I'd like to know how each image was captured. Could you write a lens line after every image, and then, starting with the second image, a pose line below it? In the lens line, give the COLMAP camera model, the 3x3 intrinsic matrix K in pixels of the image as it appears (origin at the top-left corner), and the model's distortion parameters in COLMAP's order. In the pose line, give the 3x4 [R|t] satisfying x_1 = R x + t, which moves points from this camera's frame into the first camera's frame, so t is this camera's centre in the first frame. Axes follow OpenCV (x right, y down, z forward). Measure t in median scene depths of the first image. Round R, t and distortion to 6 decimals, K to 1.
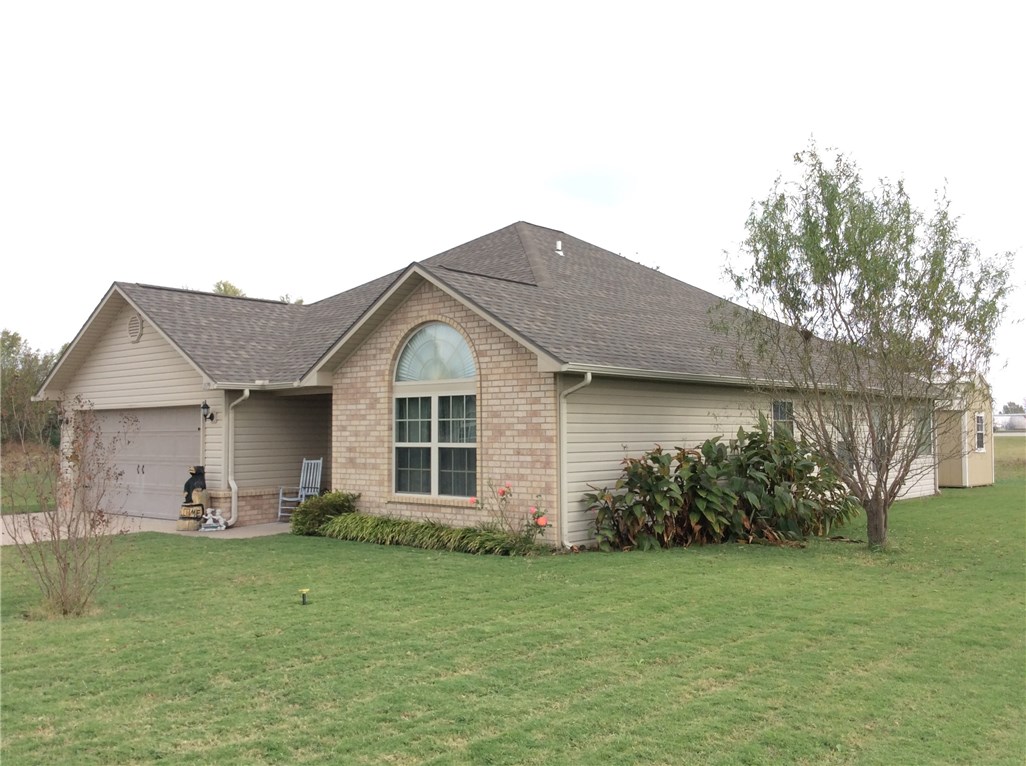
lens RADIAL K [[939.2, 0, 513.0], [0, 939.2, 383.0], [0, 0, 1]] dist [0.128585, -0.270865]
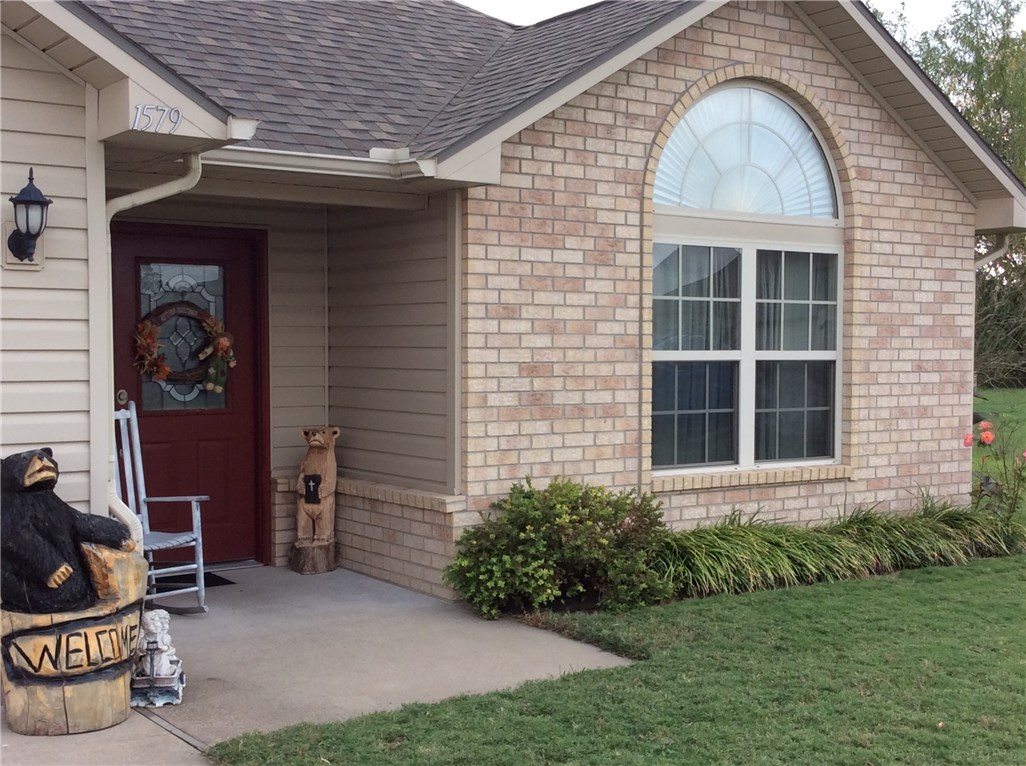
lens RADIAL K [[1321.0, 0, 513.0], [0, 1321.0, 383.0], [0, 0, 1]] dist [0.016611, 0.087682]
pose [[0.247016, -0.022401, 0.968752, -0.723397], [-0.053420, 0.997898, 0.036696, 0.060945], [-0.967538, -0.060815, 0.245300, 0.939999]]
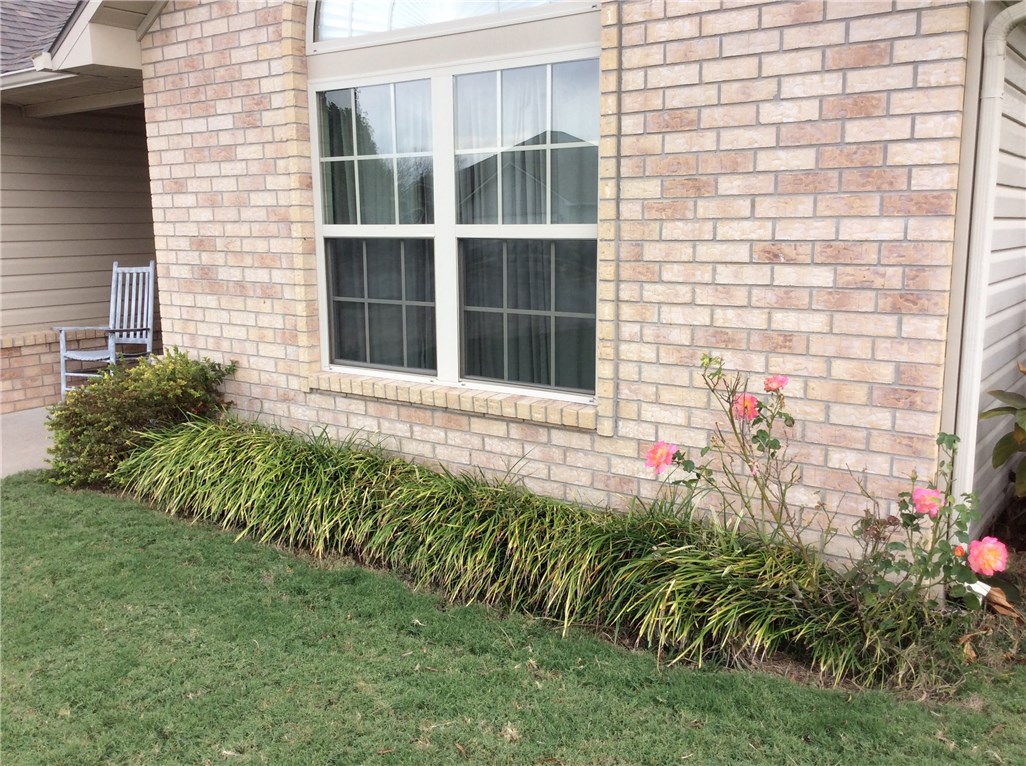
lens RADIAL K [[939.2, 0, 513.0], [0, 939.2, 383.0], [0, 0, 1]] dist [0.128585, -0.270865]
pose [[0.996435, -0.018680, 0.082266, -0.086686], [0.000049, 0.975305, 0.220863, 0.043980], [-0.084360, -0.220072, 0.971829, 0.653241]]
